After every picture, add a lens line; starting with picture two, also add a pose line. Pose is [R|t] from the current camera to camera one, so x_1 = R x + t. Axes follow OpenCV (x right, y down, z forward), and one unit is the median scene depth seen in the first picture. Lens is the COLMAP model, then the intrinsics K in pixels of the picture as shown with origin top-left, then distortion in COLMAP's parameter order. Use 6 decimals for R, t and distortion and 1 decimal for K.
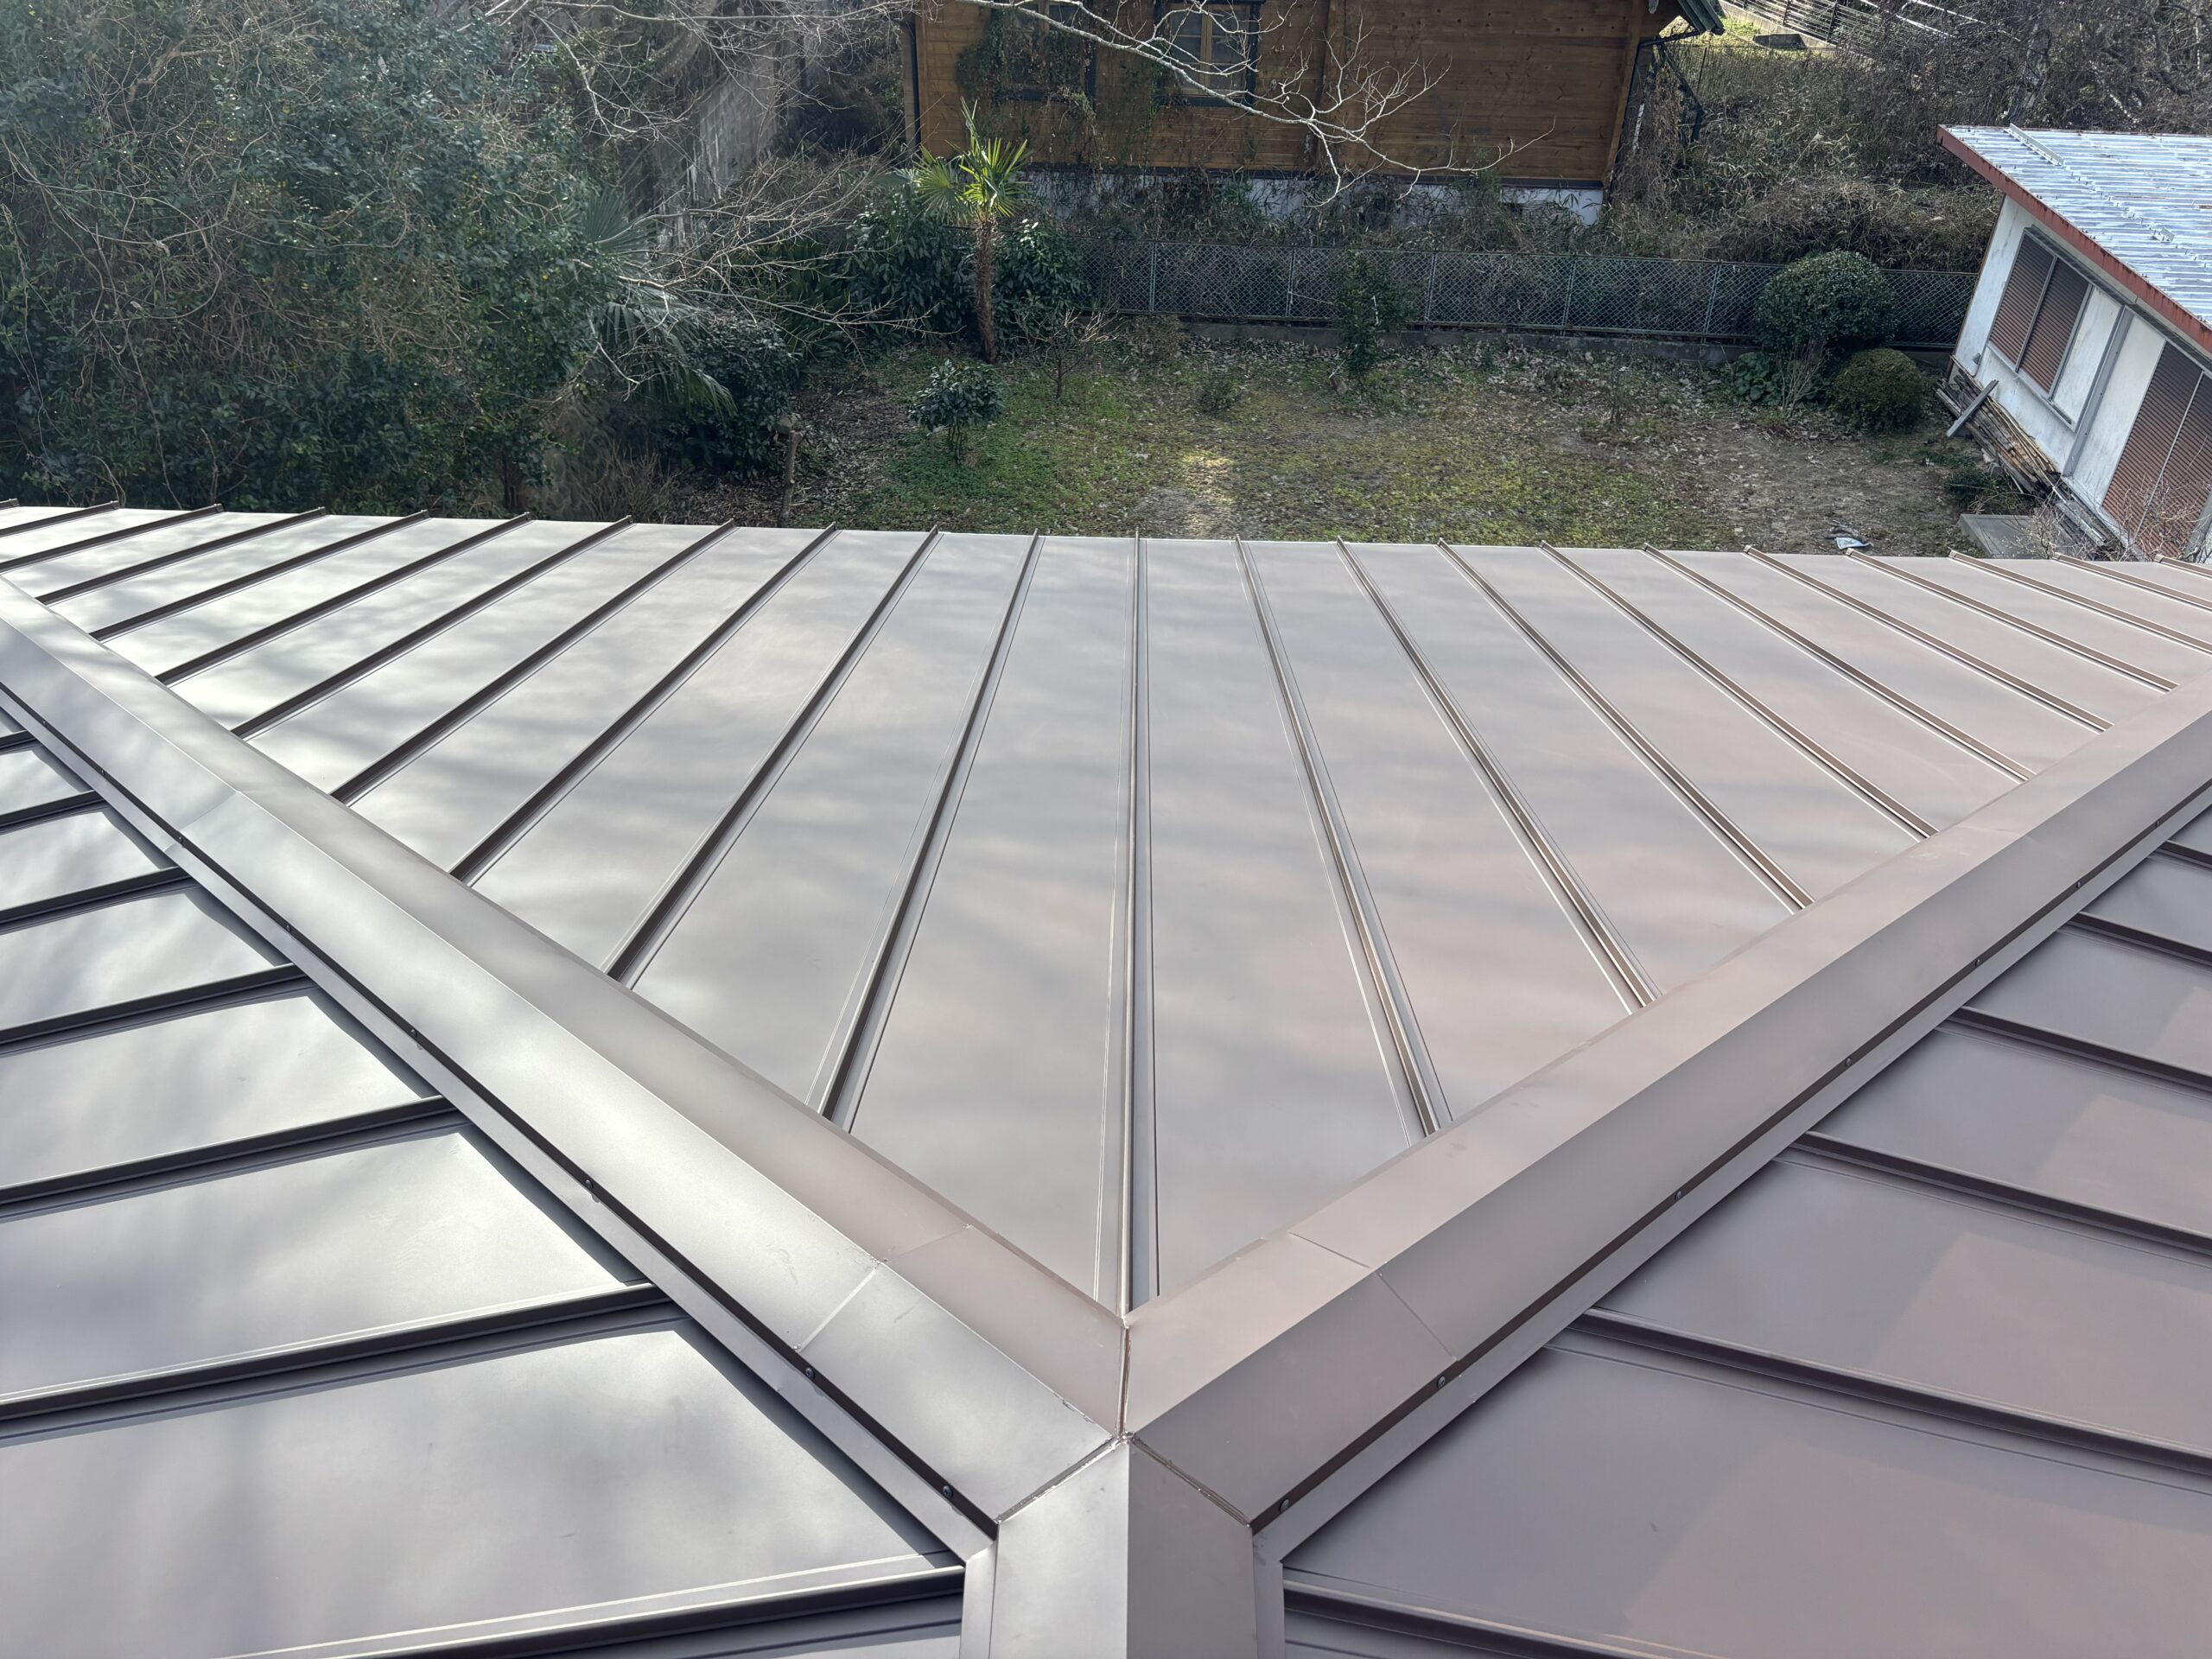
lens RADIAL K [[1679.5, 0, 1103.6], [0, 1679.5, 846.1], [0, 0, 1]] dist [0.062394, -0.059084]
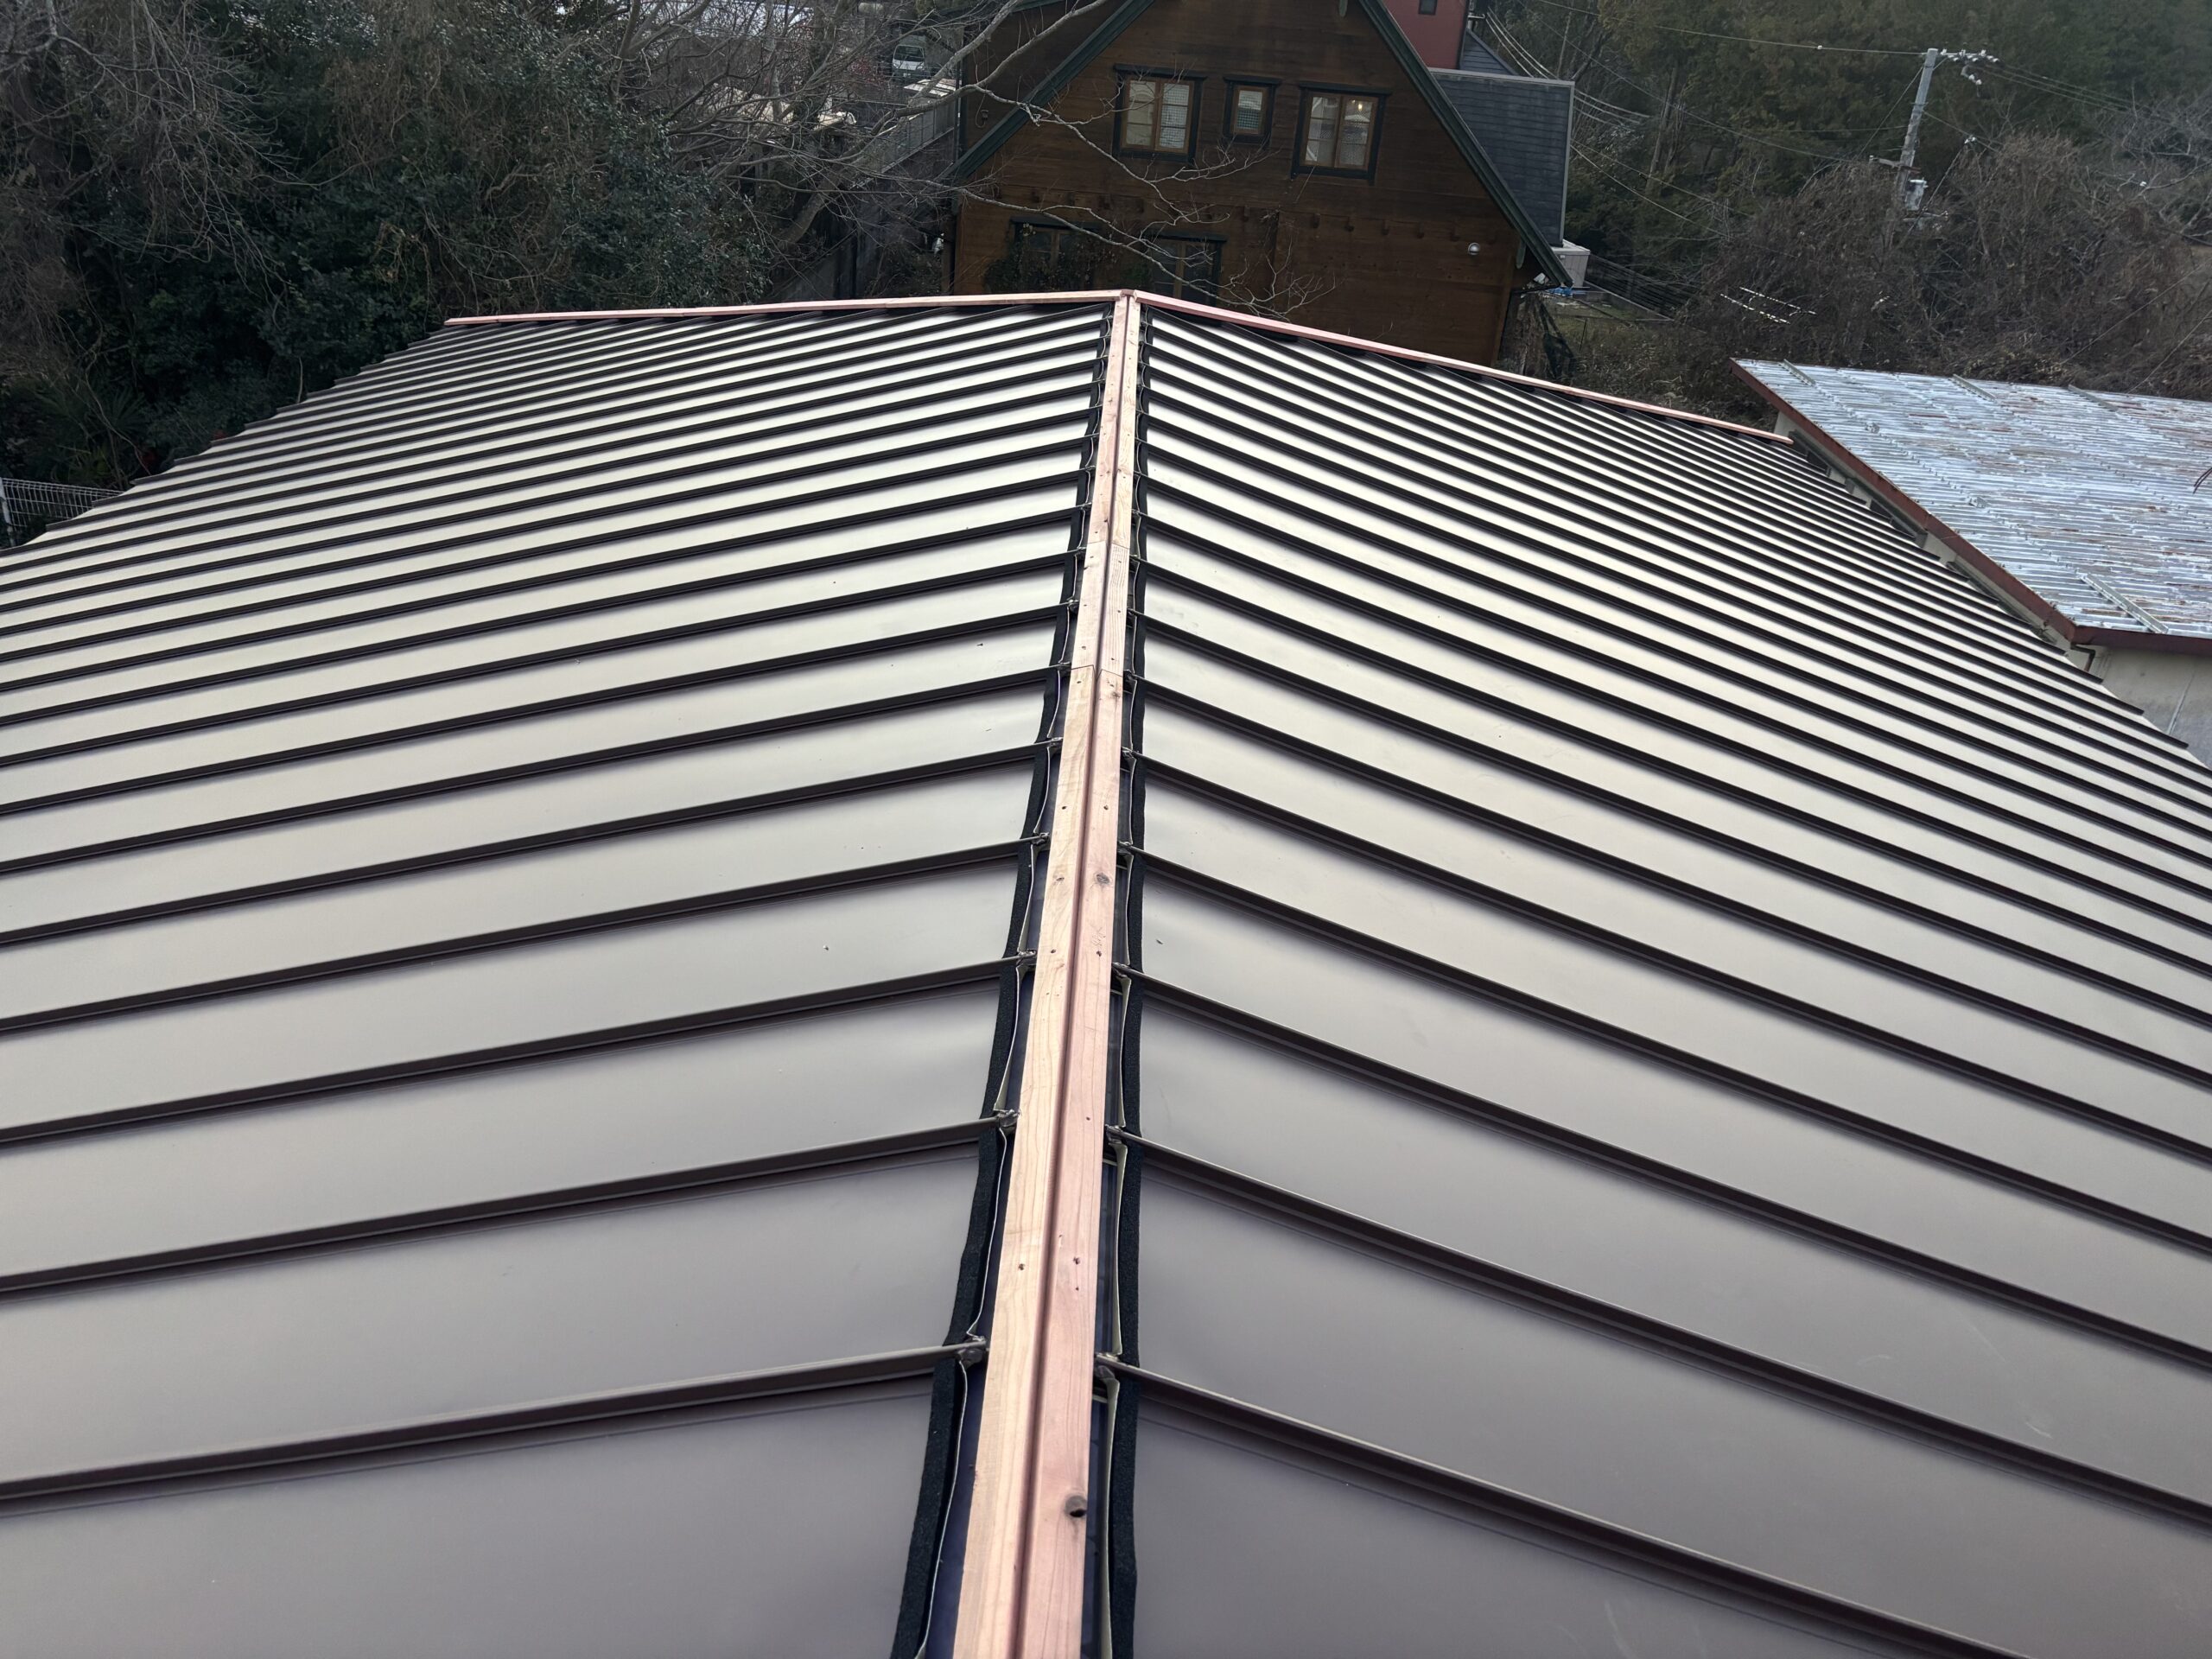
lens RADIAL K [[1679.5, 0, 1103.6], [0, 1679.5, 846.1], [0, 0, 1]] dist [0.062394, -0.059084]
pose [[0.998001, 0.055971, 0.029356, -0.012396], [-0.051046, 0.987702, -0.147779, 0.169645], [-0.037266, 0.145985, 0.988585, -0.226572]]
